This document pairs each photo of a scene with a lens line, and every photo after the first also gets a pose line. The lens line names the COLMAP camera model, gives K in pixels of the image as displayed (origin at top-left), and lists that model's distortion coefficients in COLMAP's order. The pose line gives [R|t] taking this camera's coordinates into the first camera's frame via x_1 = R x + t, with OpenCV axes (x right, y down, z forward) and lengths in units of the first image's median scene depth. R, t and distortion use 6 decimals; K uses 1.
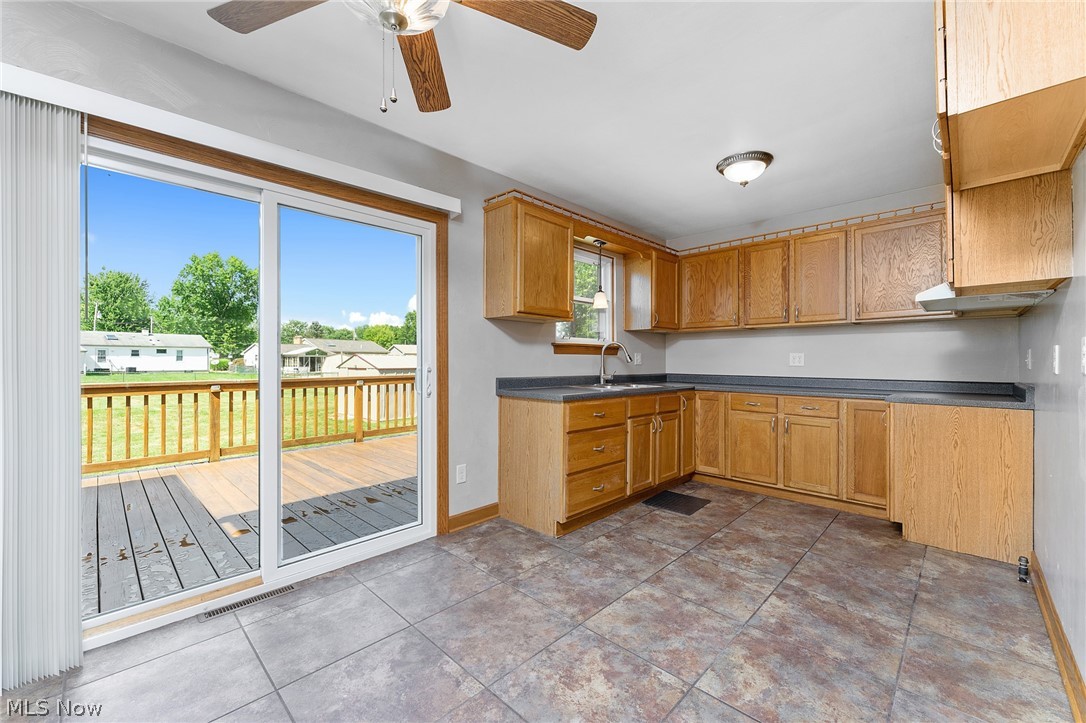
lens RADIAL K [[432.8, 0, 541.5], [0, 432.8, 357.7], [0, 0, 1]] dist [-0.024106, 0.001931]
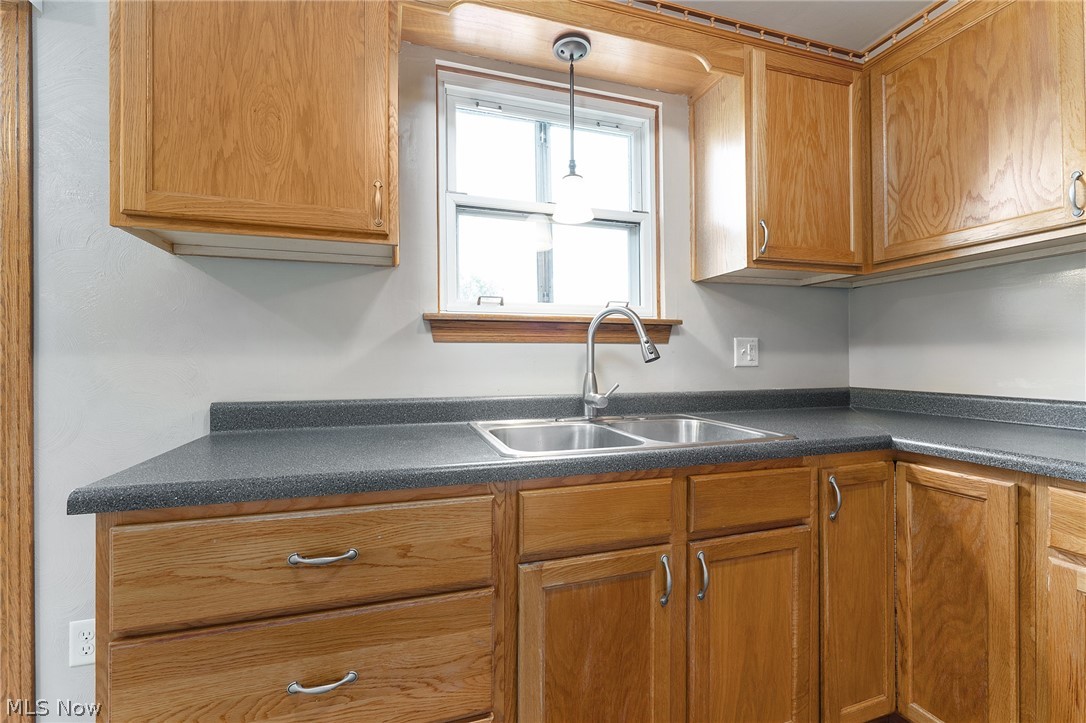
lens RADIAL K [[461.6, 0, 547.9], [0, 461.6, 360.3], [0, 0, 1]] dist [-0.001196, -0.000524]
pose [[0.890389, -0.008606, -0.455119, 0.386186], [0.011993, 0.999918, 0.004556, 0.008623], [0.455043, -0.009514, 0.890419, 0.802839]]
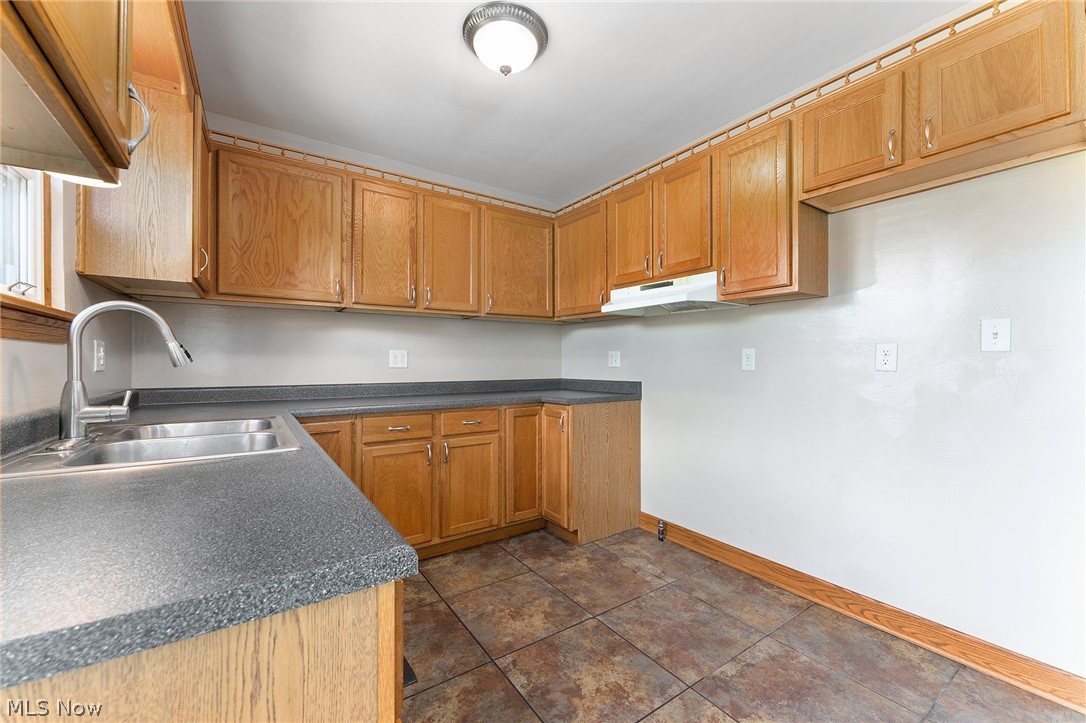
lens RADIAL K [[432.8, 0, 549.2], [0, 432.8, 356.5], [0, 0, 1]] dist [-0.024106, 0.001931]
pose [[0.198333, 0.002848, 0.980131, -0.108122], [-0.003070, 0.999993, -0.002284, 0.002482], [-0.980130, -0.002556, 0.198340, 0.809917]]
